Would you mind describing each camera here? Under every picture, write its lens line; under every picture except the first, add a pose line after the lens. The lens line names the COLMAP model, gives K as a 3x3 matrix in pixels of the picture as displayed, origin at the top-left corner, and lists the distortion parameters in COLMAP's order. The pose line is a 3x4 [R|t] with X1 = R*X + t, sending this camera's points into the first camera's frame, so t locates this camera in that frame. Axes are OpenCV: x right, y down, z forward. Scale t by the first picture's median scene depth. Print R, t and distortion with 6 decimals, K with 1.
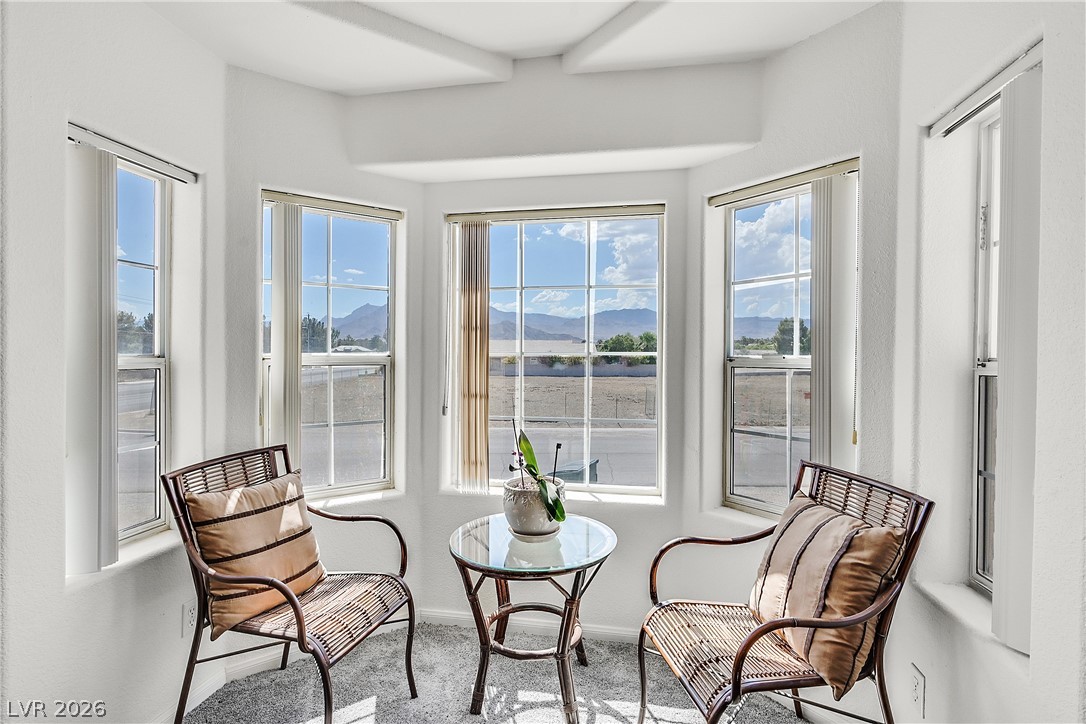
lens RADIAL K [[541.4, 0, 545.8], [0, 541.4, 360.0], [0, 0, 1]] dist [-0.003198, -0.000576]
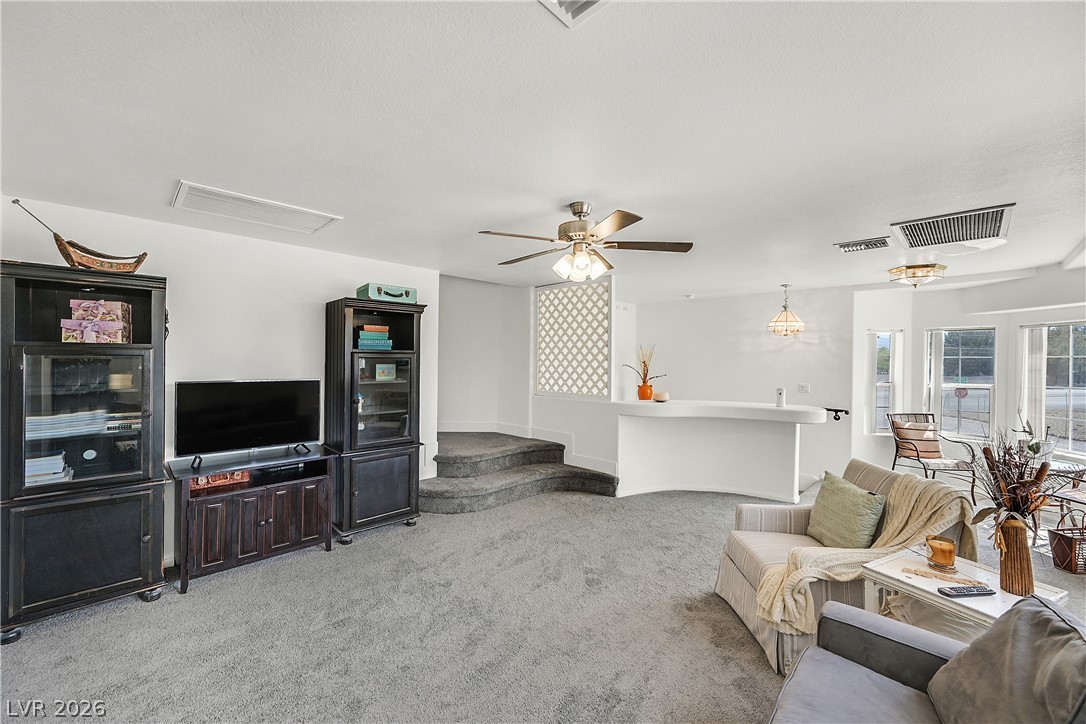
lens RADIAL K [[423.6, 0, 541.0], [0, 423.6, 359.1], [0, 0, 1]] dist [-0.002463, 0.000028]
pose [[0.161984, -0.001060, -0.986793, 1.675105], [-0.017865, 0.999832, -0.004007, -0.110278], [0.986632, 0.018278, 0.161938, -1.734106]]
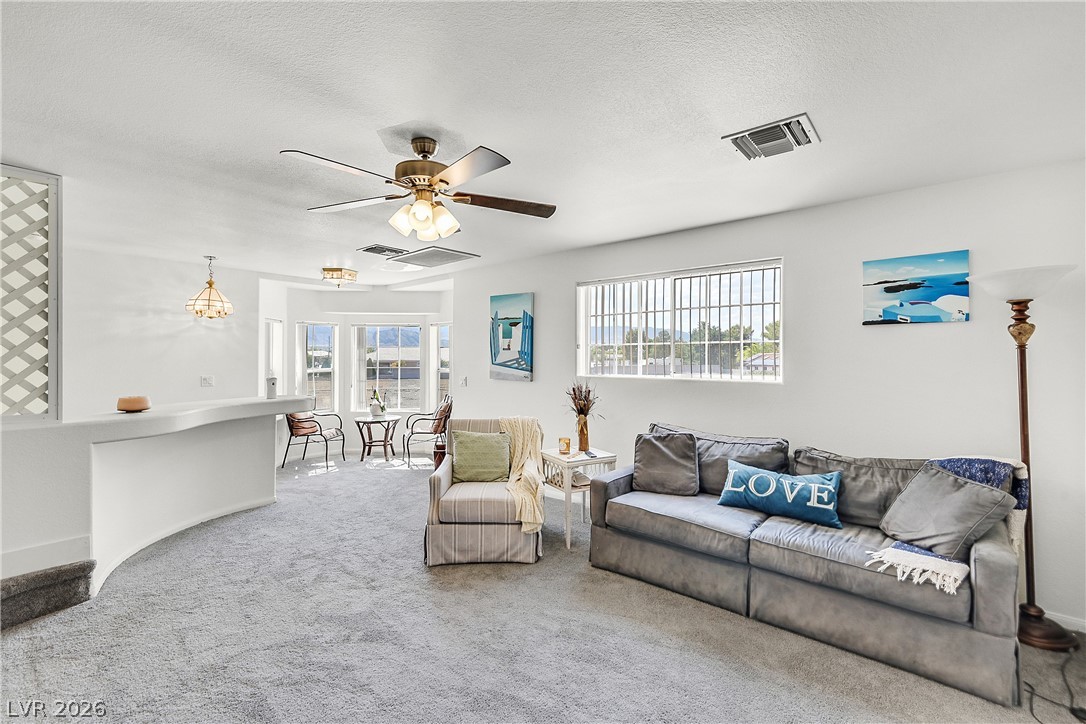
lens RADIAL K [[480.6, 0, 535.8], [0, 480.6, 361.2], [0, 0, 1]] dist [0.001924, 0.000503]
pose [[0.976698, -0.002404, 0.214606, 0.352353], [0.003052, 0.999992, -0.002688, -0.055607], [-0.214598, 0.003281, 0.976697, -2.656842]]
